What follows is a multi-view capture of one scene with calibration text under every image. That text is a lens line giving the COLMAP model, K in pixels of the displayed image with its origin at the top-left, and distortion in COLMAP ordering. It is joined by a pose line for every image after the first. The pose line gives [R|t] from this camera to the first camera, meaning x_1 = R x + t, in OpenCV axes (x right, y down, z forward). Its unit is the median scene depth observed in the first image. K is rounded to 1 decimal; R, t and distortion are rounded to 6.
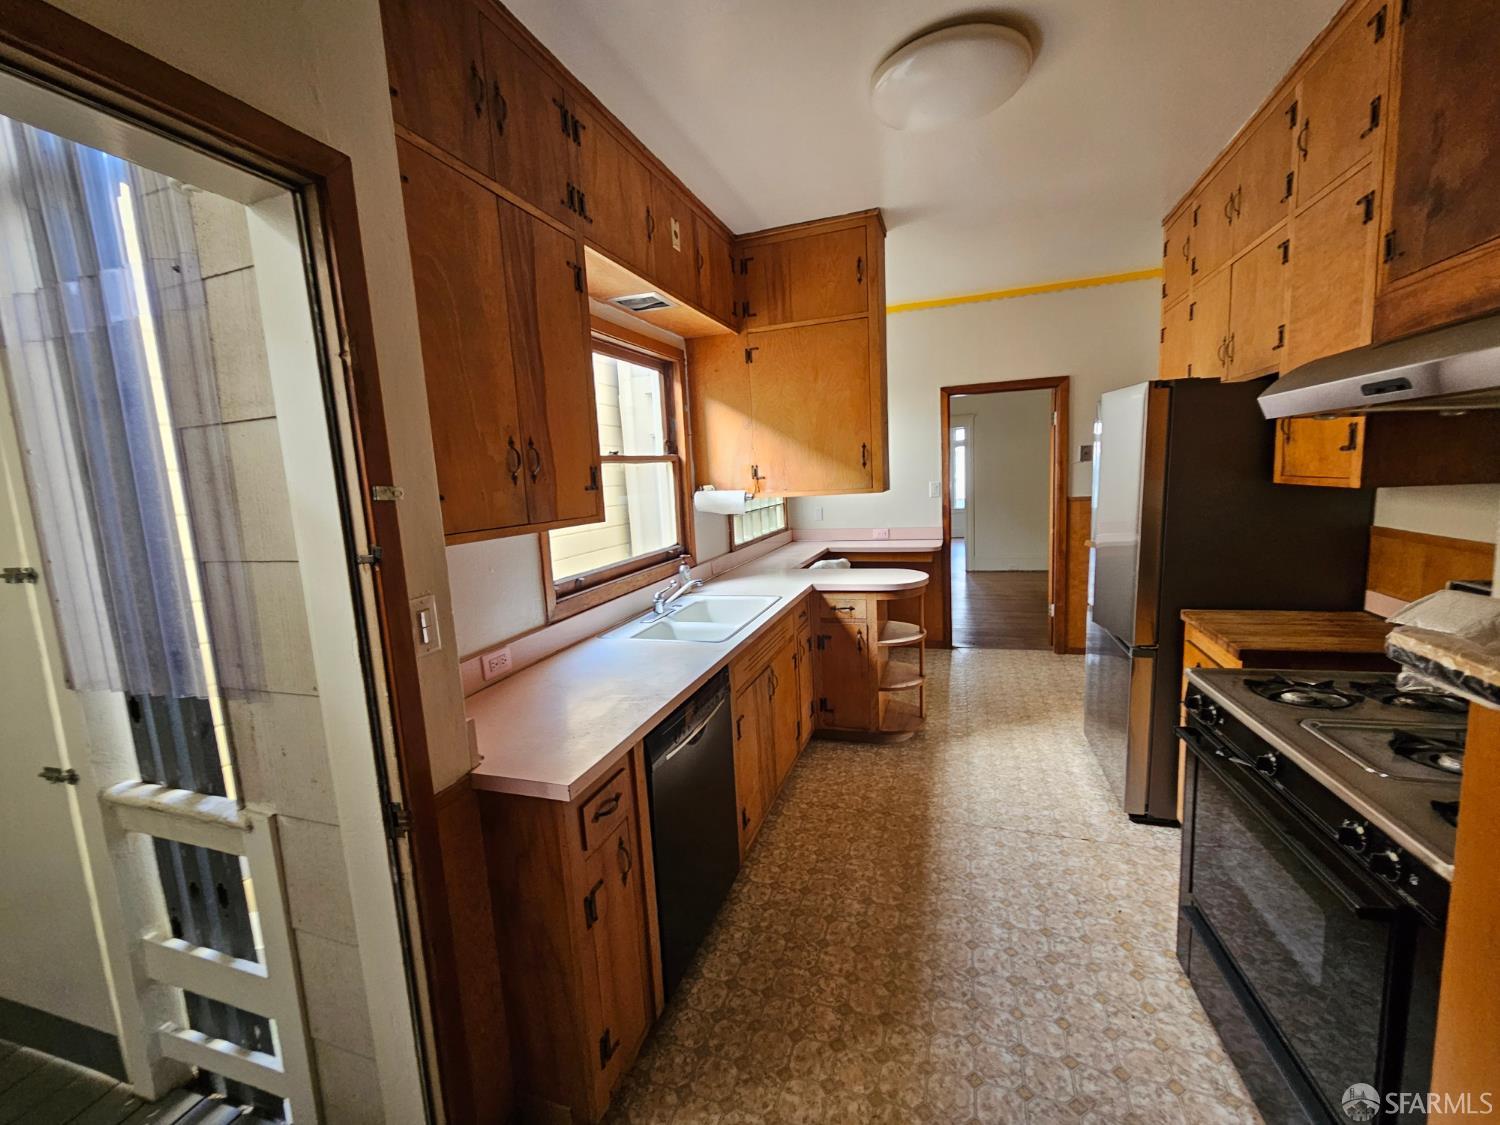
lens RADIAL K [[616.5, 0, 747.5], [0, 616.5, 555.8], [0, 0, 1]] dist [0.007924, 0.000171]
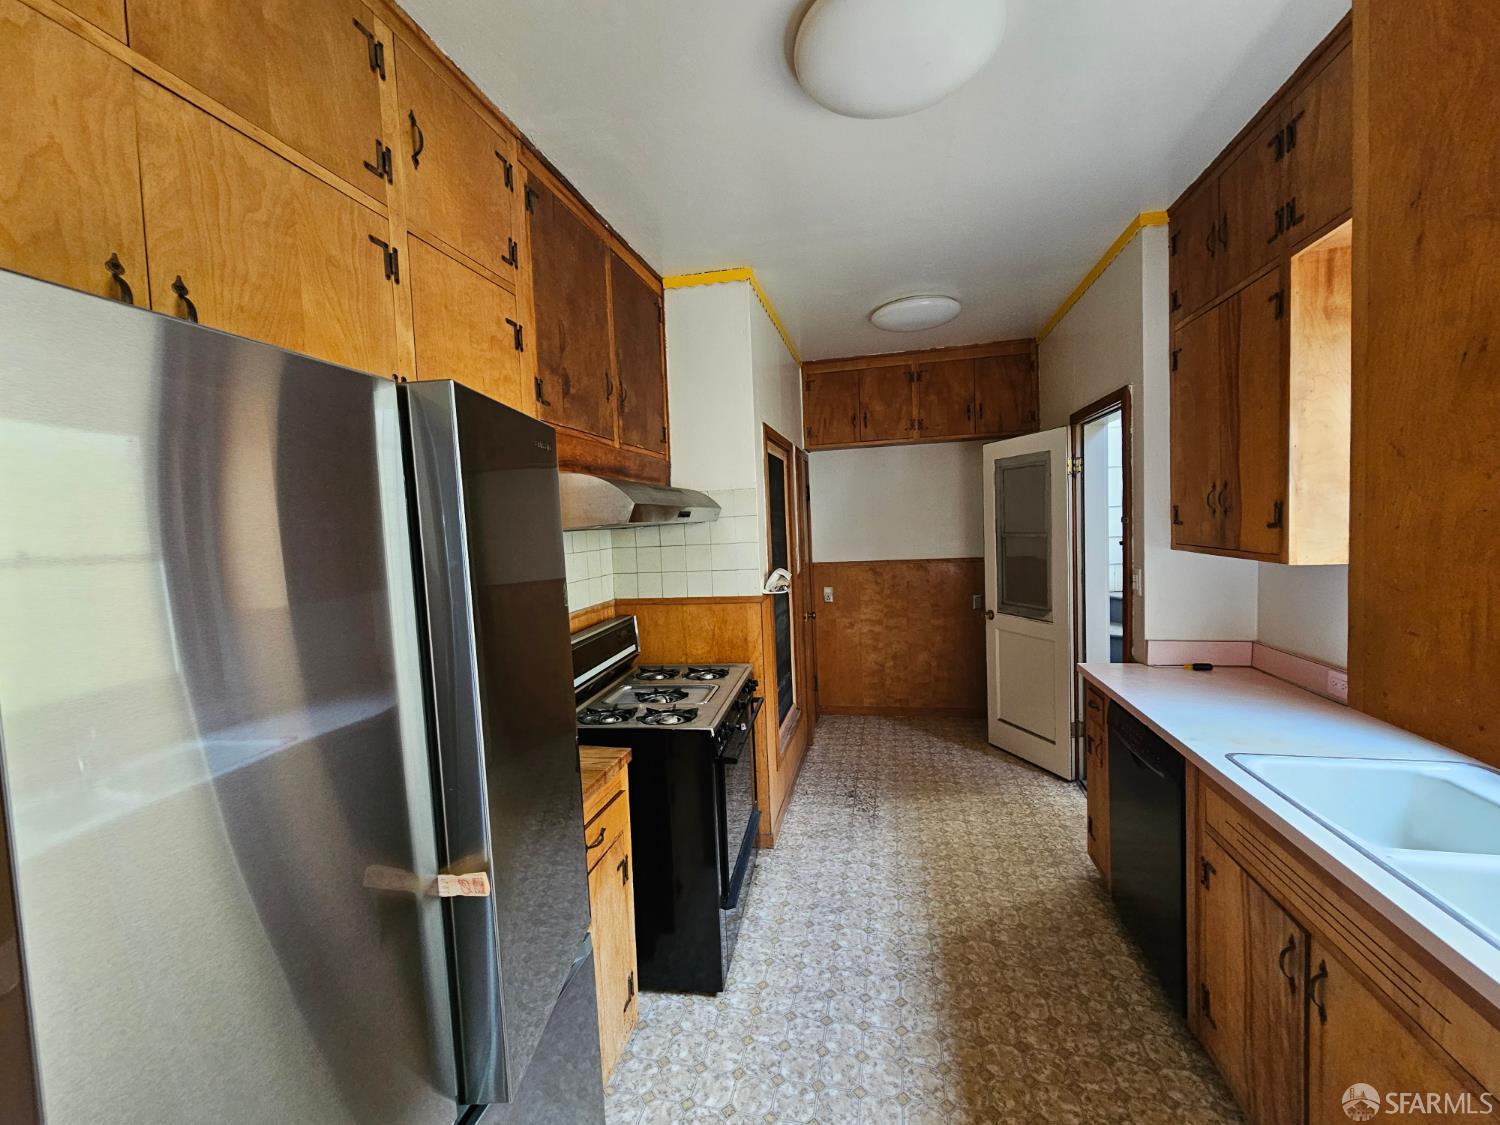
lens RADIAL K [[616.5, 0, 747.7], [0, 616.5, 558.7], [0, 0, 1]] dist [0.007924, 0.000171]
pose [[-0.989893, 0.100412, -0.100143, 0.684989], [0.079587, 0.977819, 0.193742, -0.325734], [0.117375, 0.183814, -0.975928, 1.956492]]
